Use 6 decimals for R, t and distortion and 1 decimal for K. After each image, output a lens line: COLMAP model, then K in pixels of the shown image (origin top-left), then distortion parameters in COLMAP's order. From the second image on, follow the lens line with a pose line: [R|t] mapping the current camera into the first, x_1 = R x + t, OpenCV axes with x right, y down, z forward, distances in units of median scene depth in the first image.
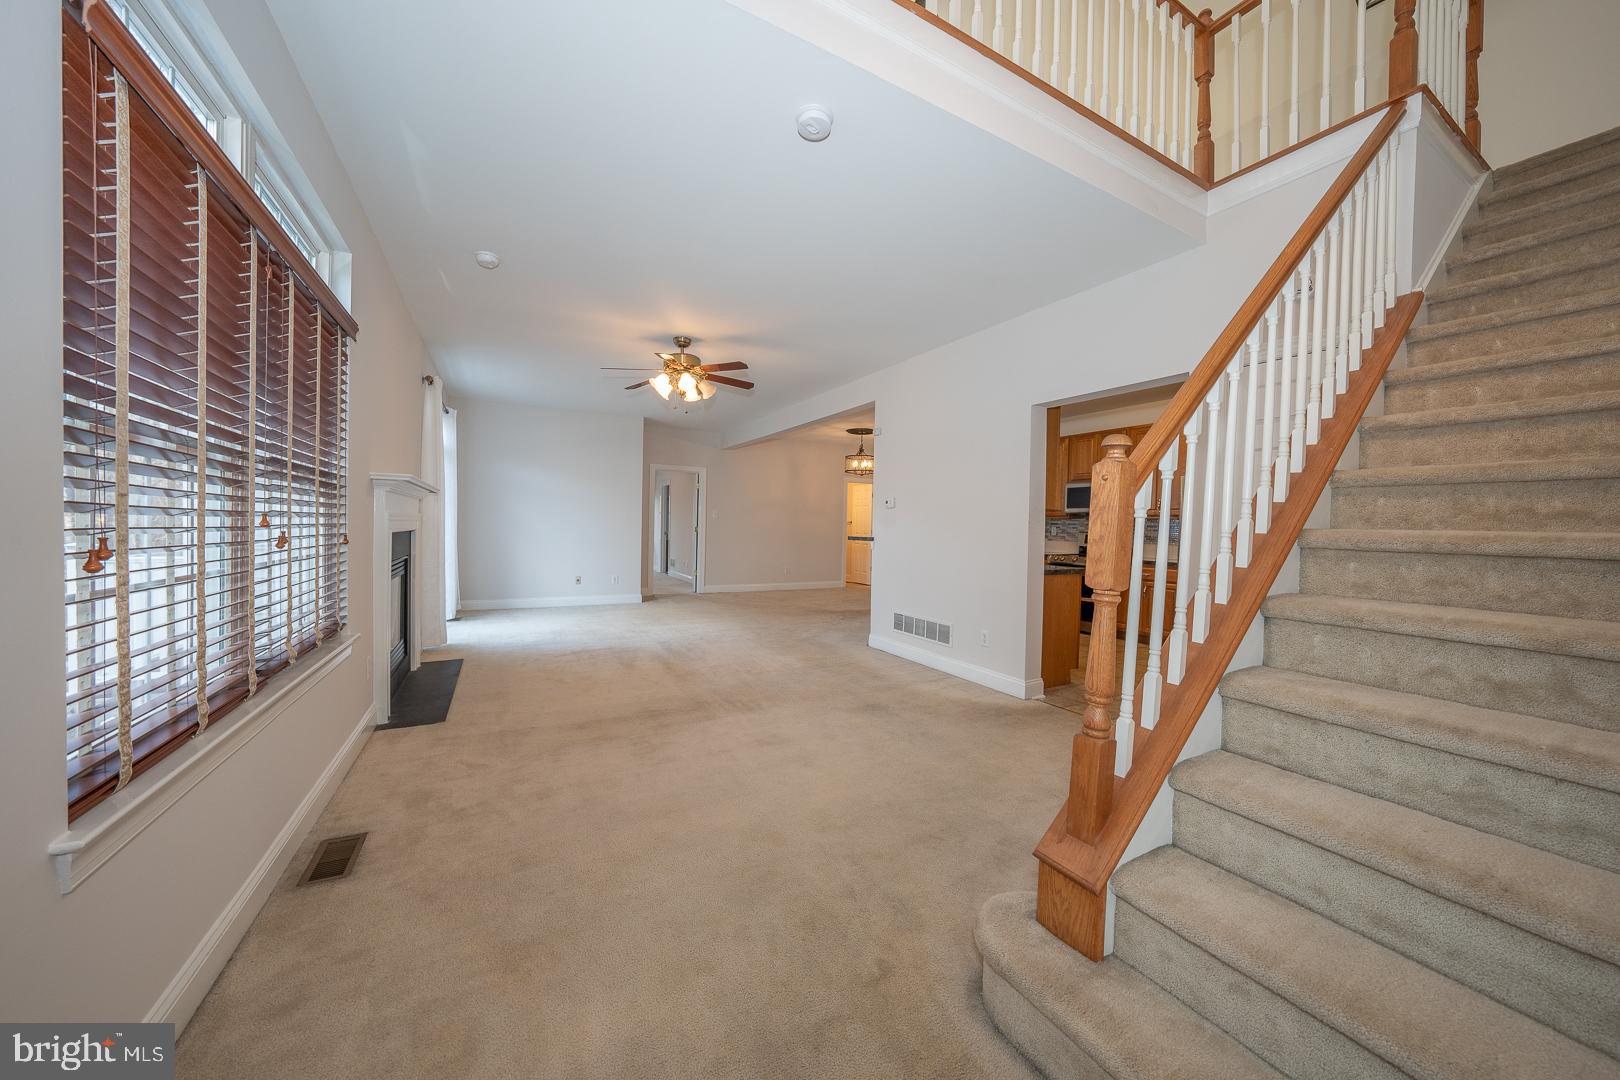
lens RADIAL K [[561.5, 0, 799.5], [0, 561.5, 535.0], [0, 0, 1]] dist [-0.033644, 0.007950]
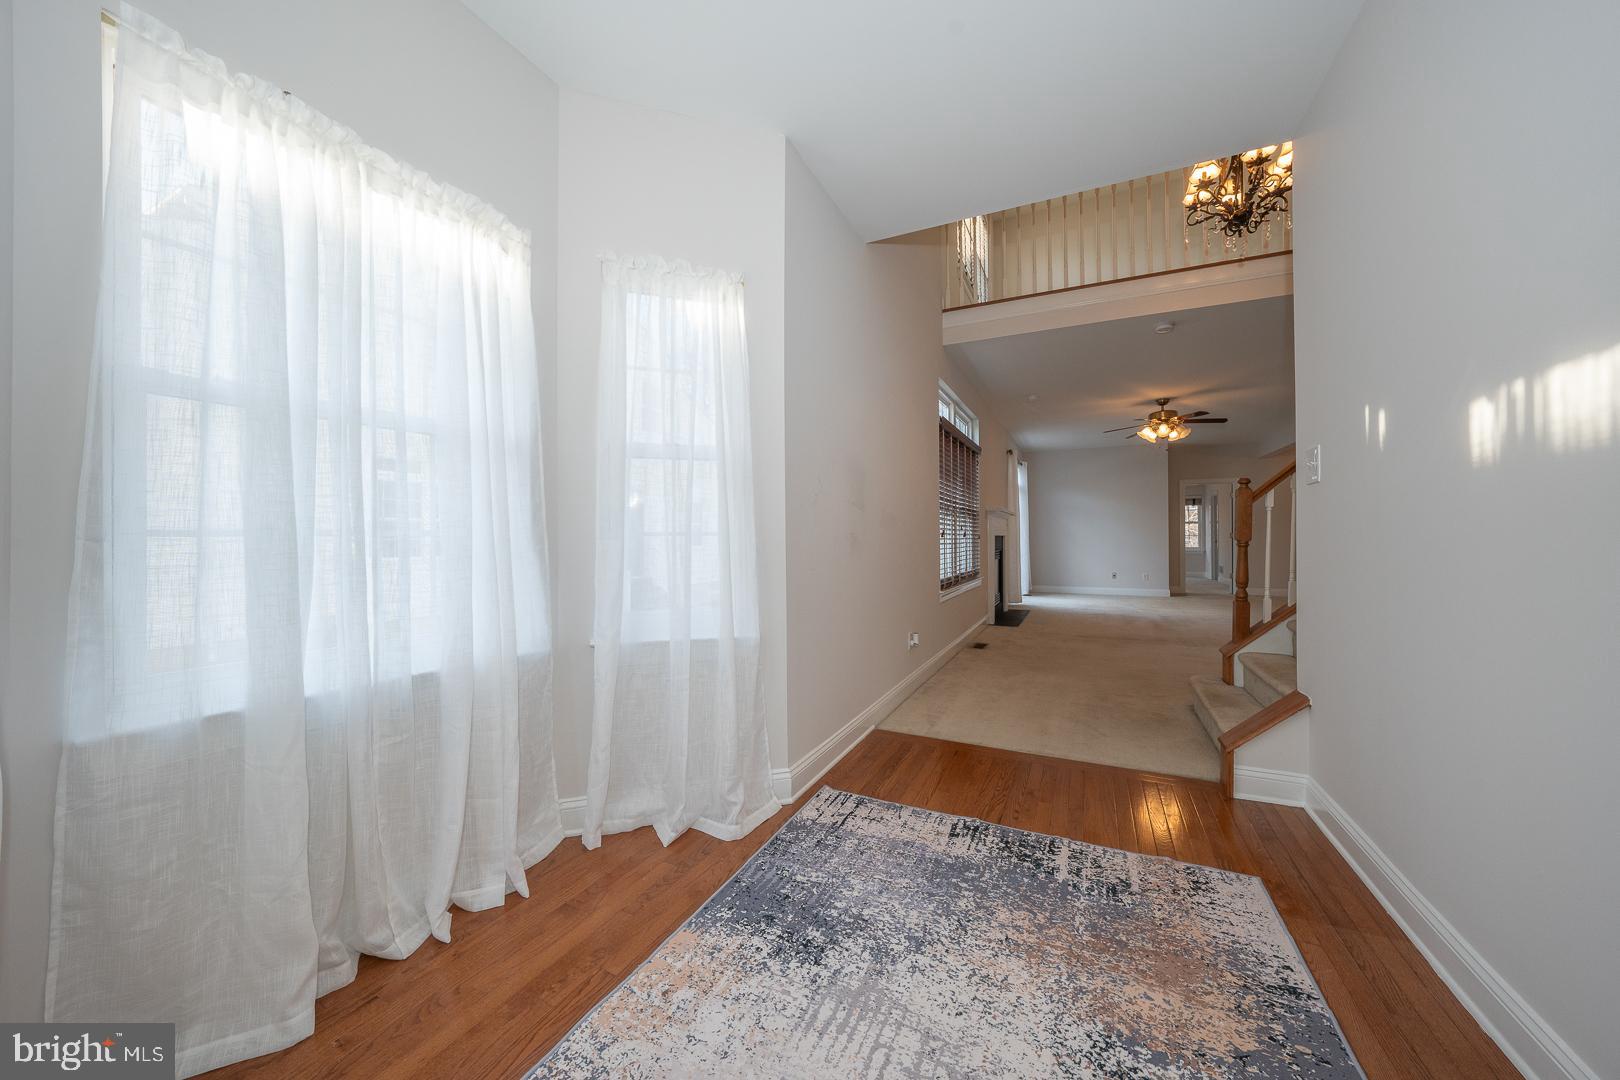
lens RADIAL K [[561.5, 0, 799.5], [0, 561.5, 535.0], [0, 0, 1]] dist [-0.033644, 0.007950]
pose [[0.576180, -0.034165, -0.816609, 0.414194], [0.008082, 0.999315, -0.036106, 0.045354], [0.817283, 0.014203, 0.576061, -0.603060]]
